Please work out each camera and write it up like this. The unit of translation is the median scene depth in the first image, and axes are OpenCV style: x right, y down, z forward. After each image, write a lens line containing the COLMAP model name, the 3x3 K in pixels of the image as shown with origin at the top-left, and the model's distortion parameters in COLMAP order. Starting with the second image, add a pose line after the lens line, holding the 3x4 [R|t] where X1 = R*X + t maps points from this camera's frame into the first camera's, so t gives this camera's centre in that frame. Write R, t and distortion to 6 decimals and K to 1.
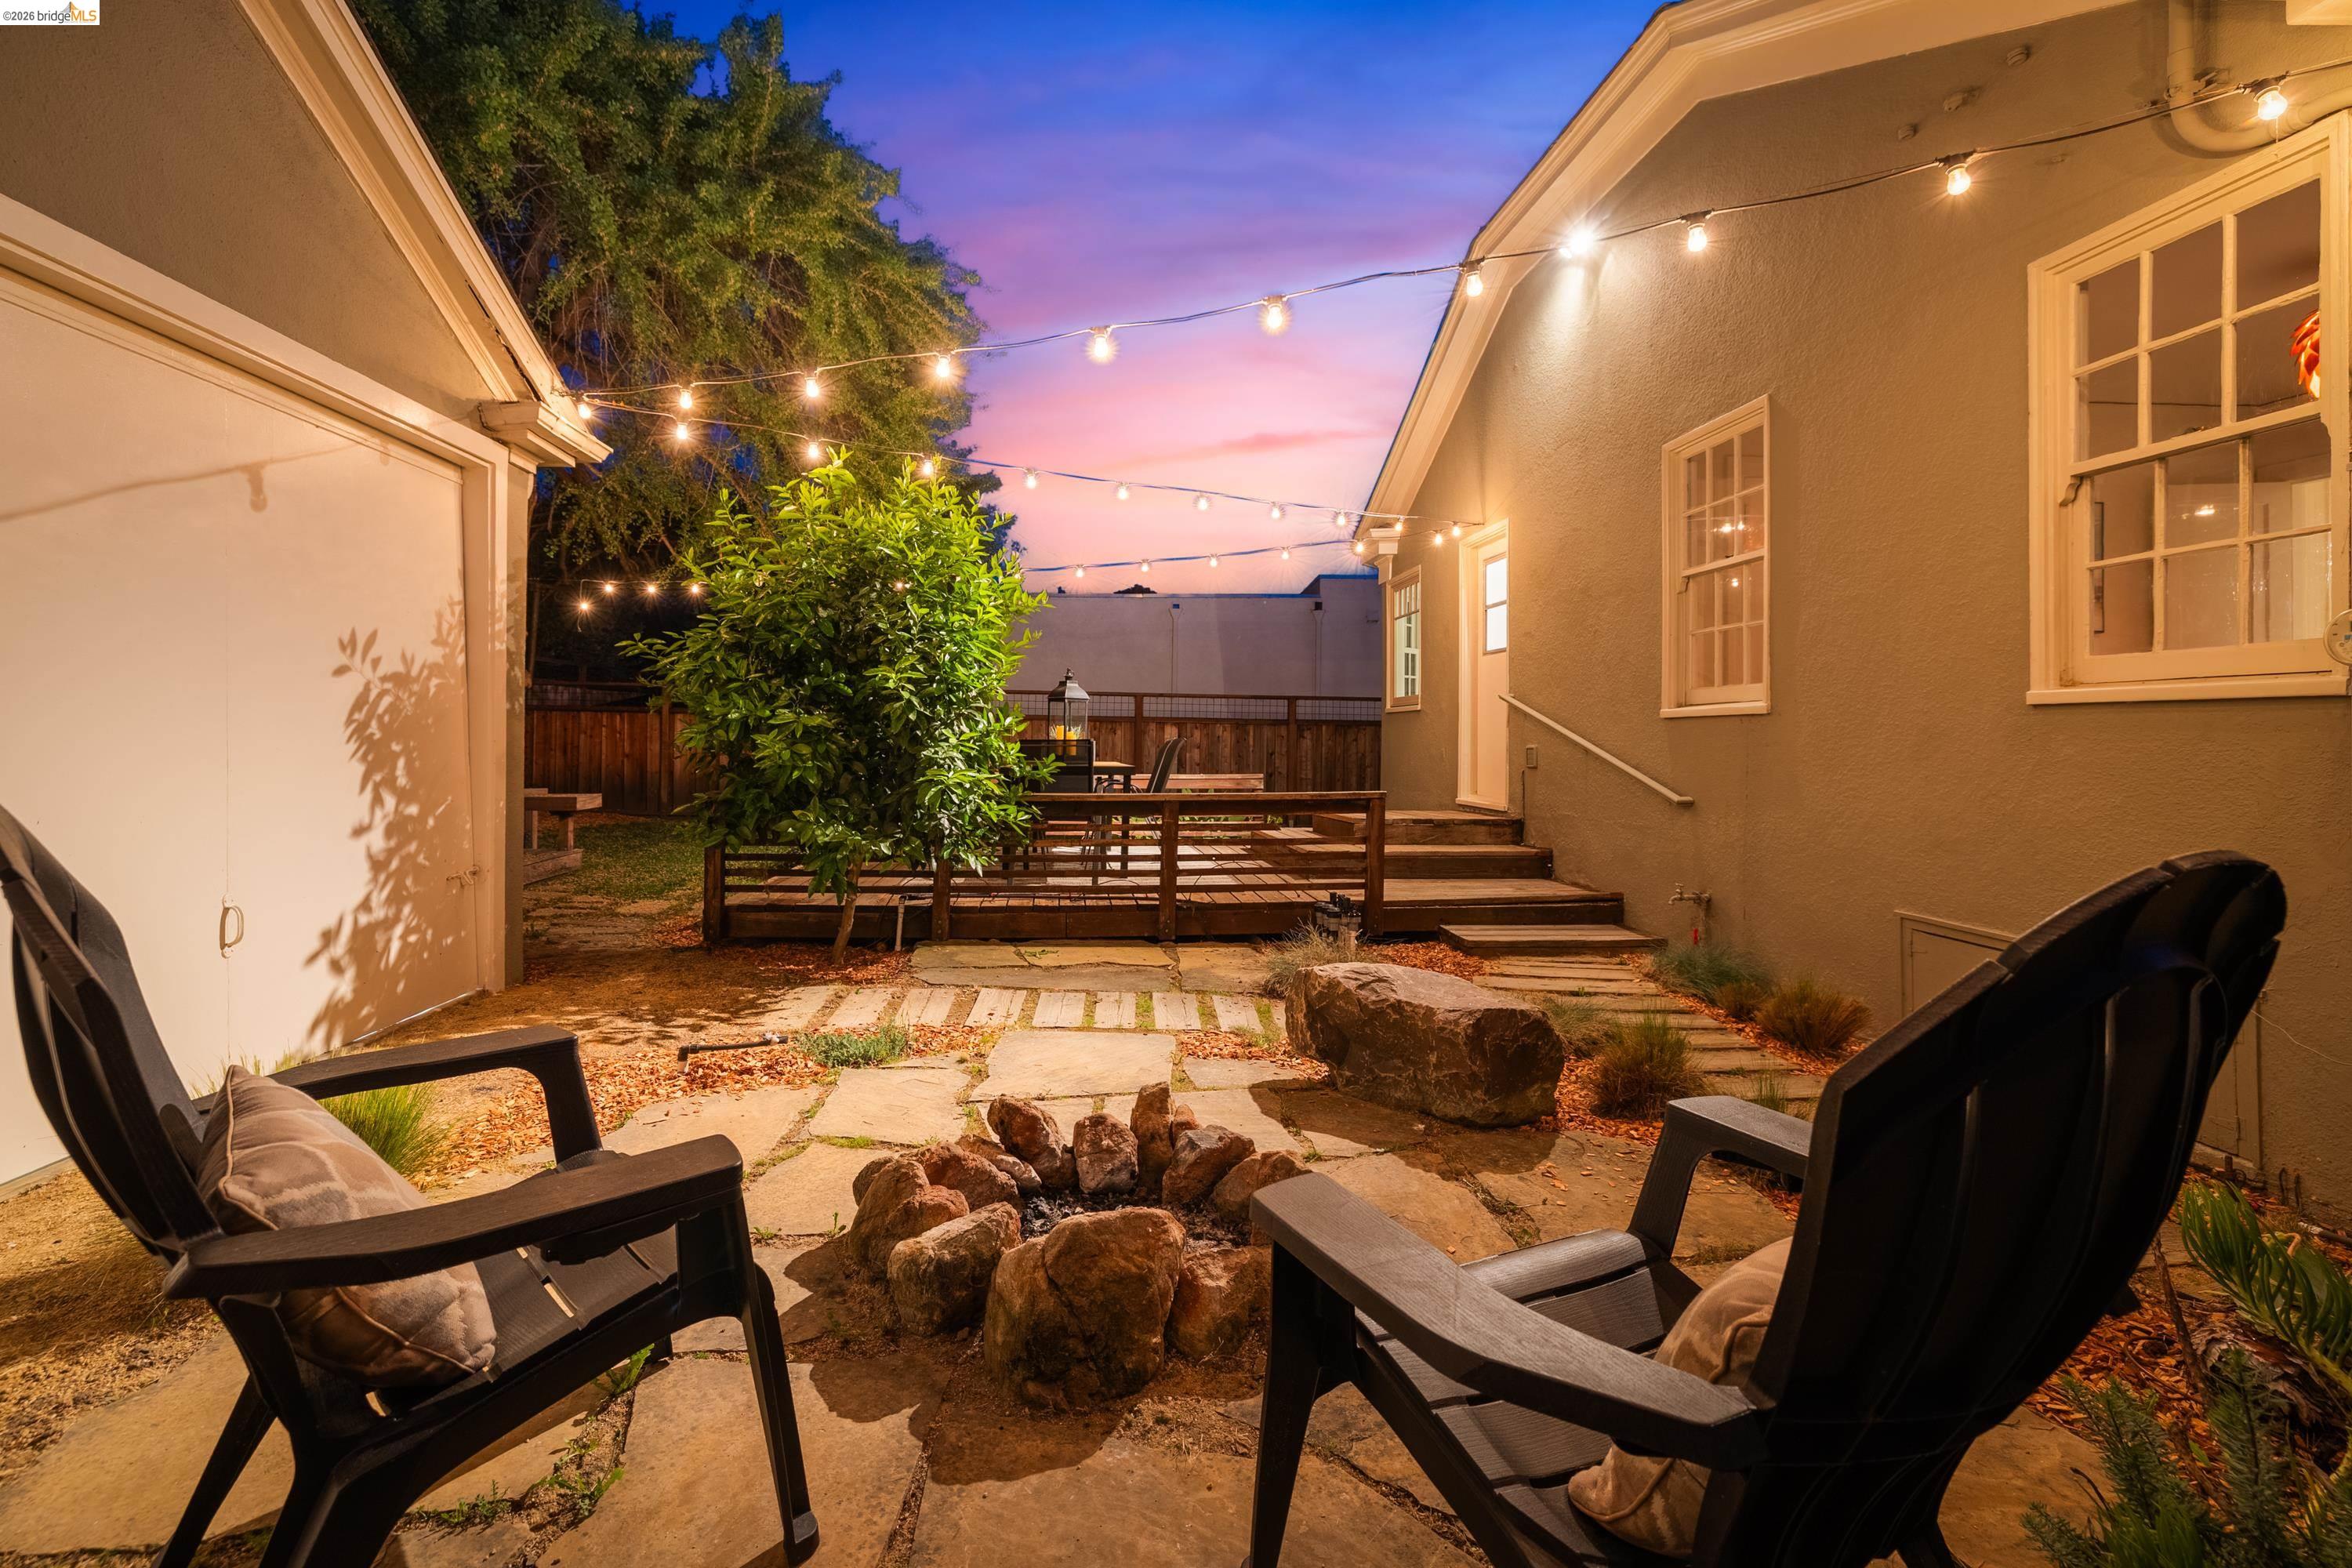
lens RADIAL K [[1036.7, 0, 1146.4], [0, 1036.7, 739.7], [0, 0, 1]] dist [-0.029015, 0.016500]
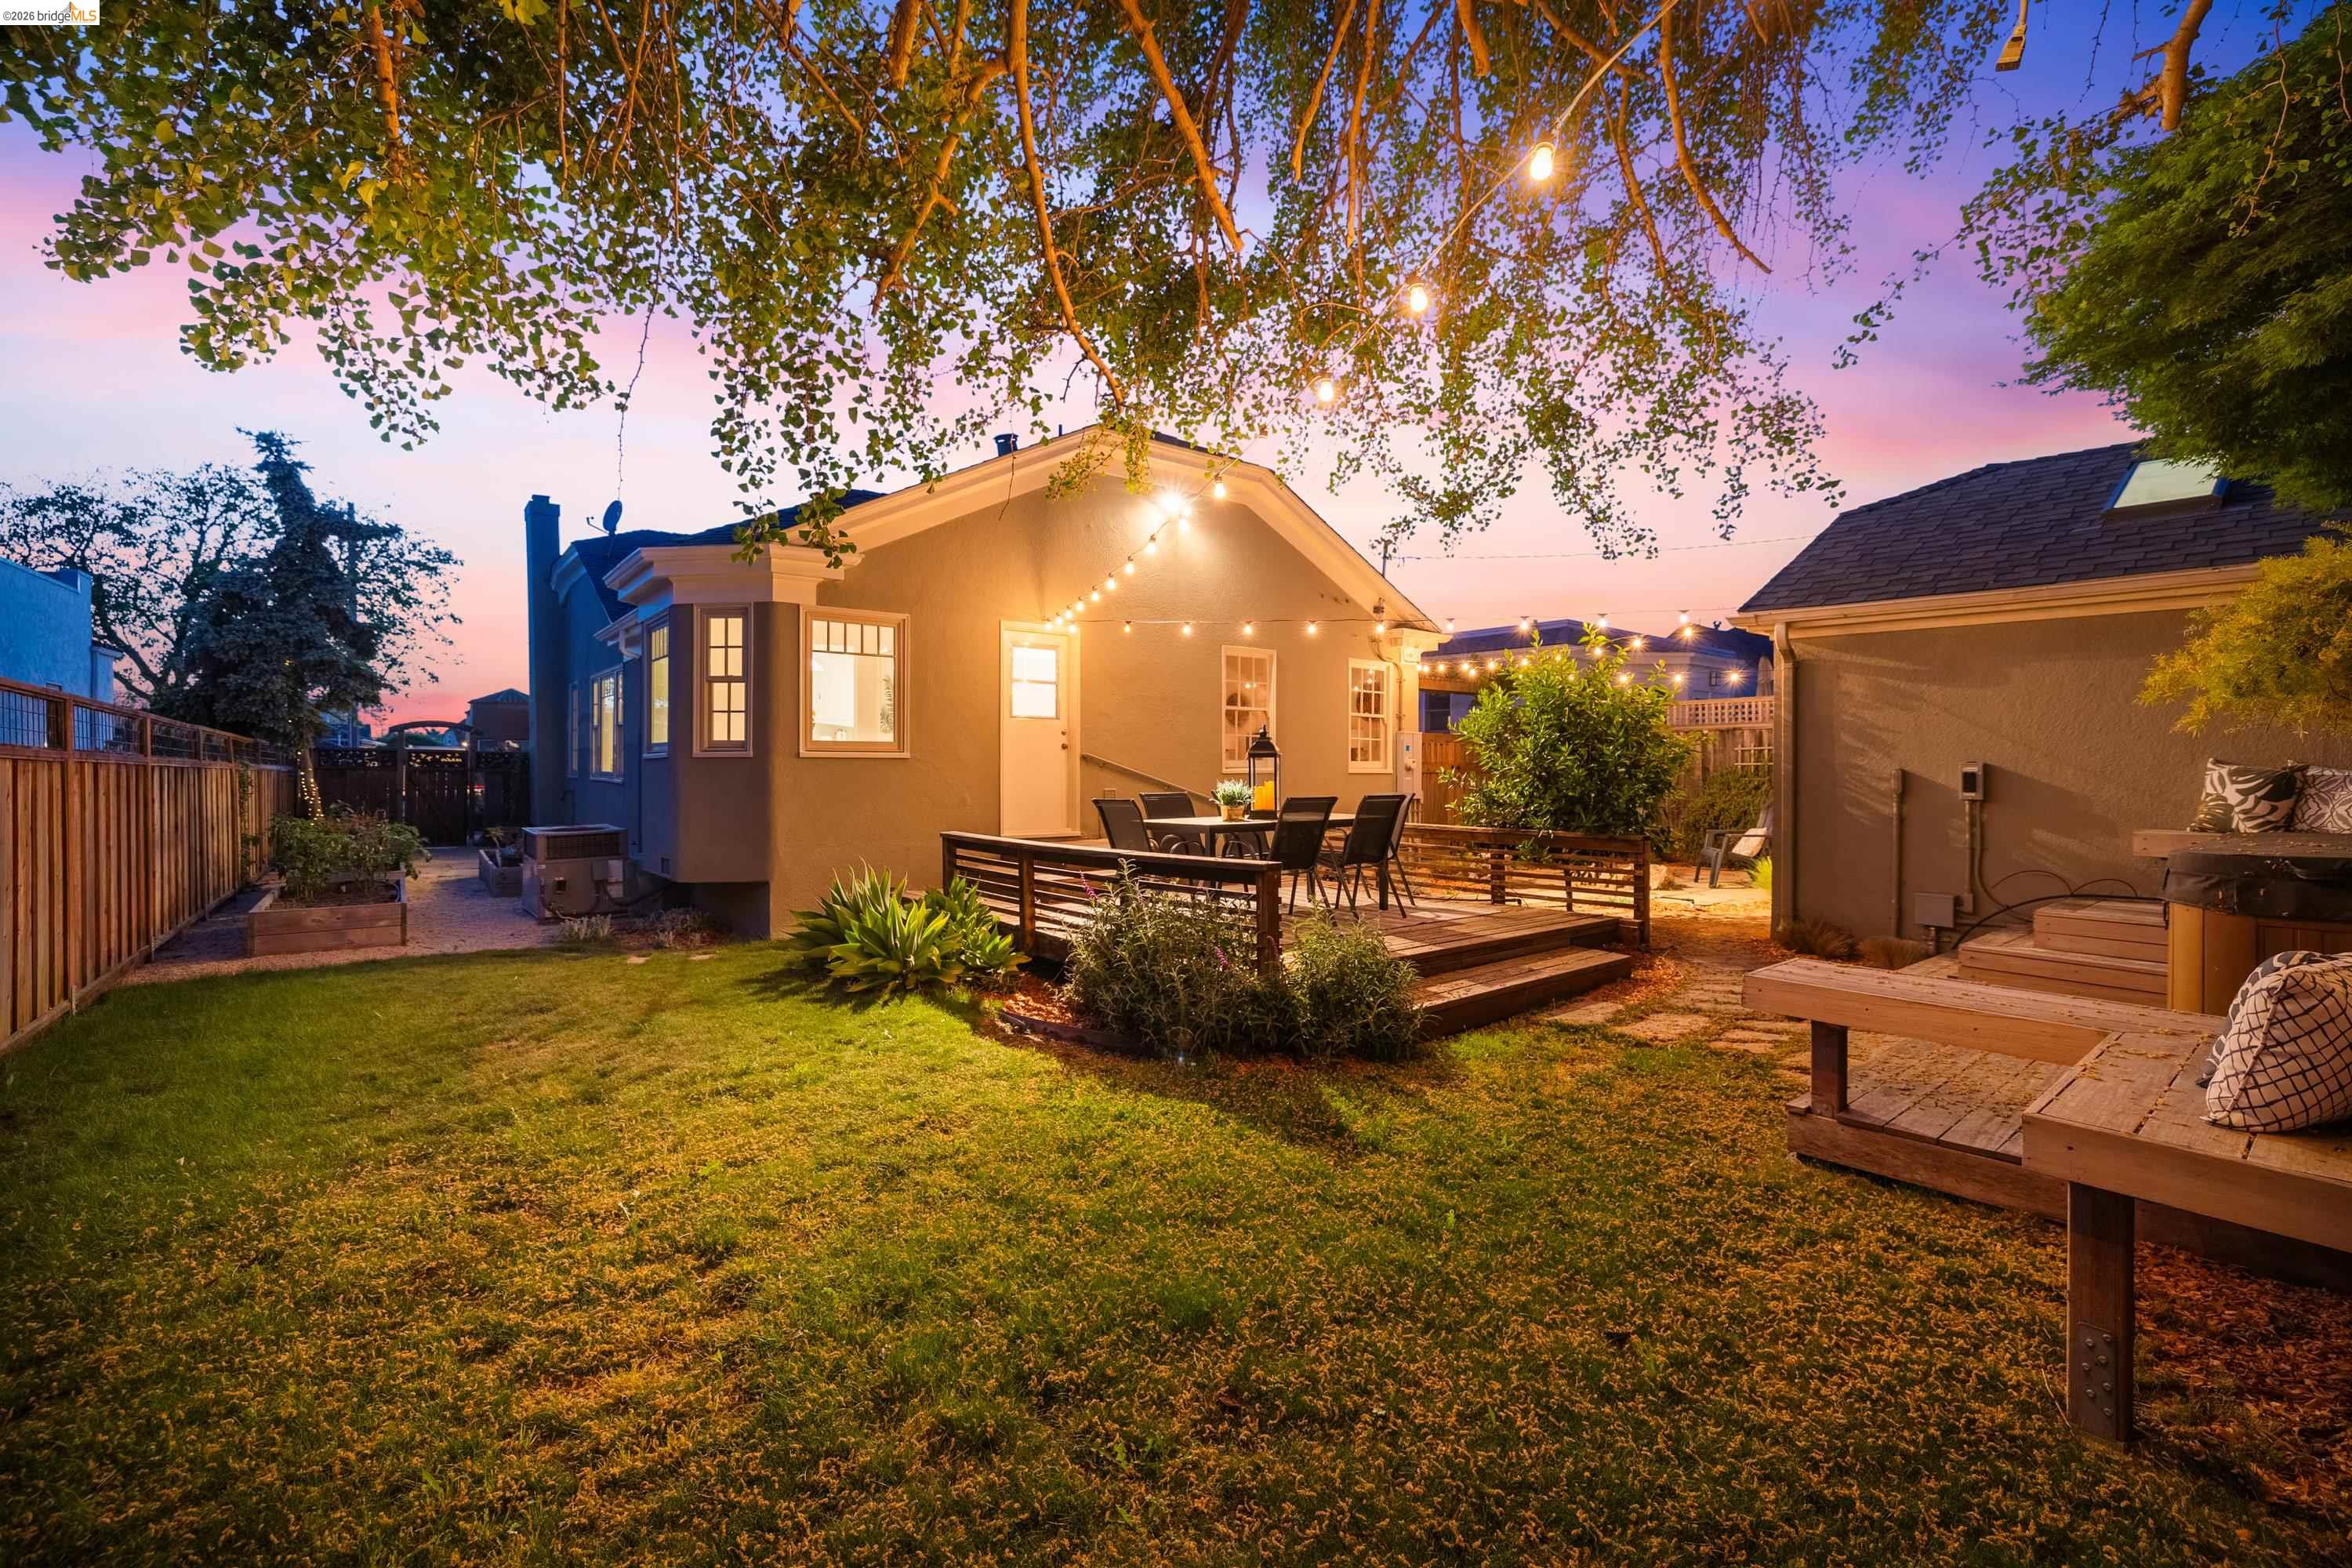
lens RADIAL K [[1008.3, 0, 1179.1], [0, 1008.3, 766.4], [0, 0, 1]] dist [-0.003101, 0.000275]
pose [[-0.581805, -0.009914, 0.813268, -1.161519], [-0.005149, 0.999951, 0.008506, -0.050303], [-0.813312, 0.000761, -0.581827, 2.279396]]
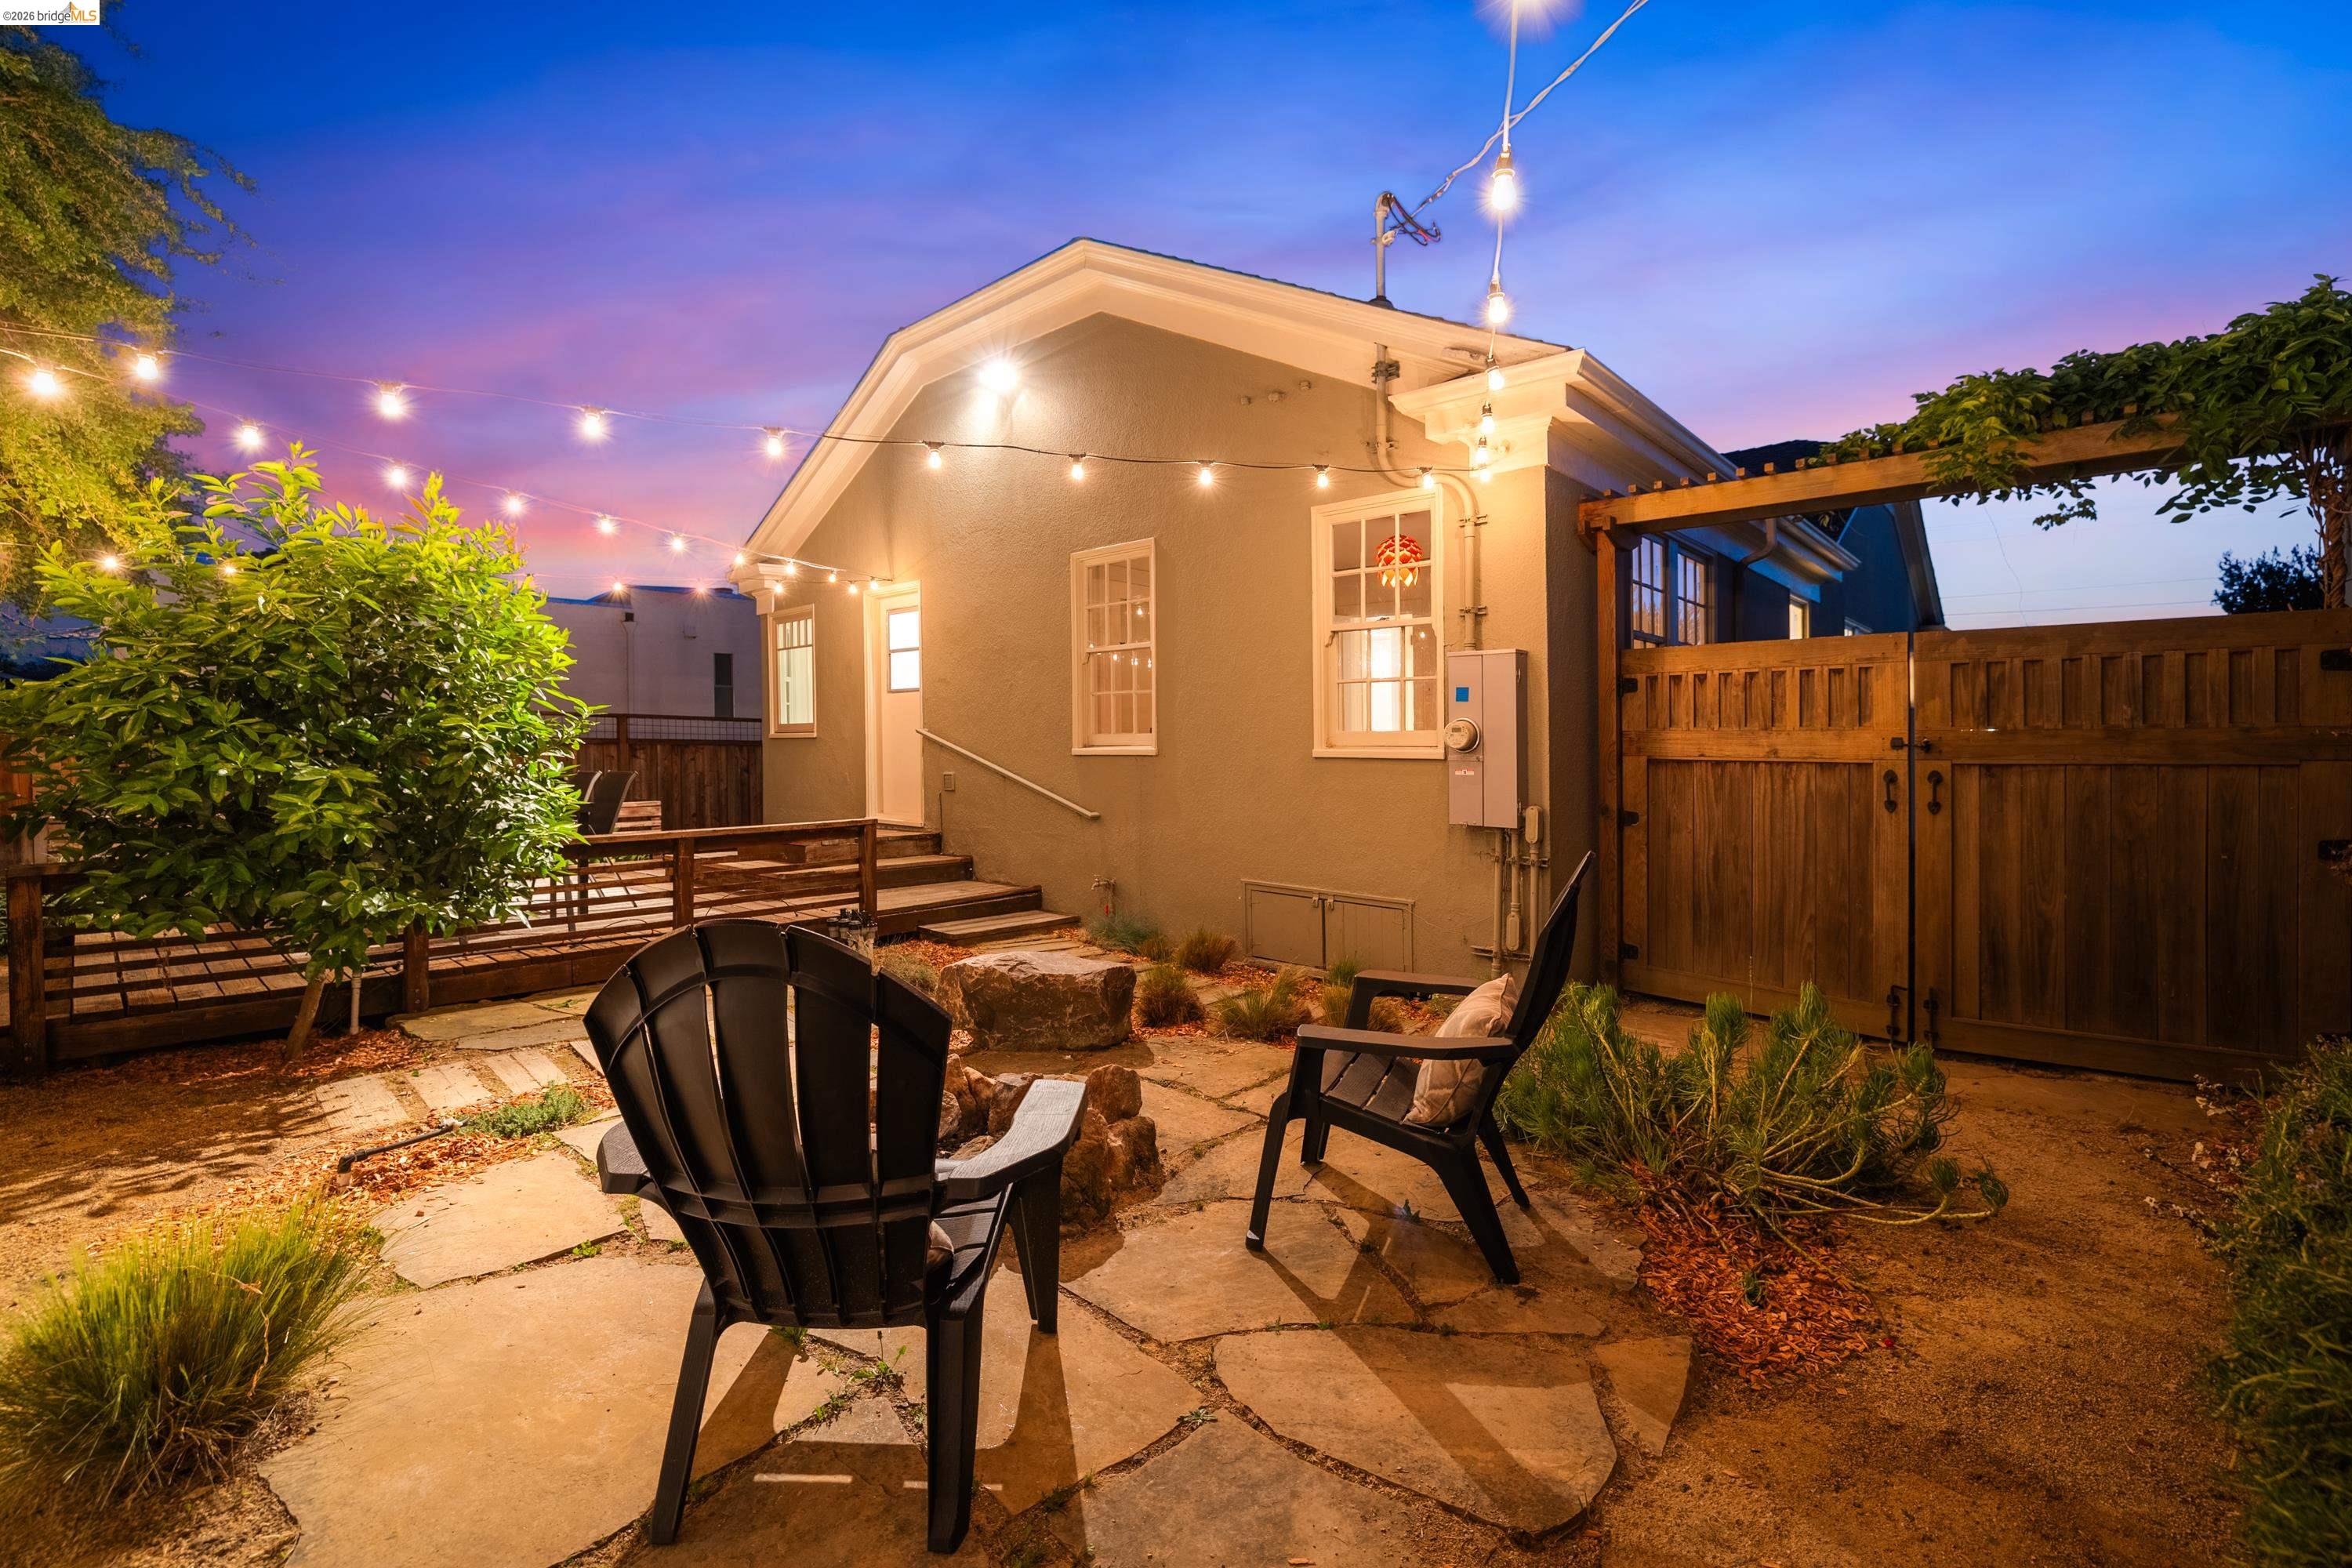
lens RADIAL K [[1008.3, 0, 1179.1], [0, 1008.3, 766.4], [0, 0, 1]] dist [-0.003101, 0.000275]
pose [[0.731045, -0.015128, 0.682162, -0.307329], [0.000764, 0.999772, 0.021353, -0.034395], [-0.682329, -0.015089, 0.730889, -0.074321]]
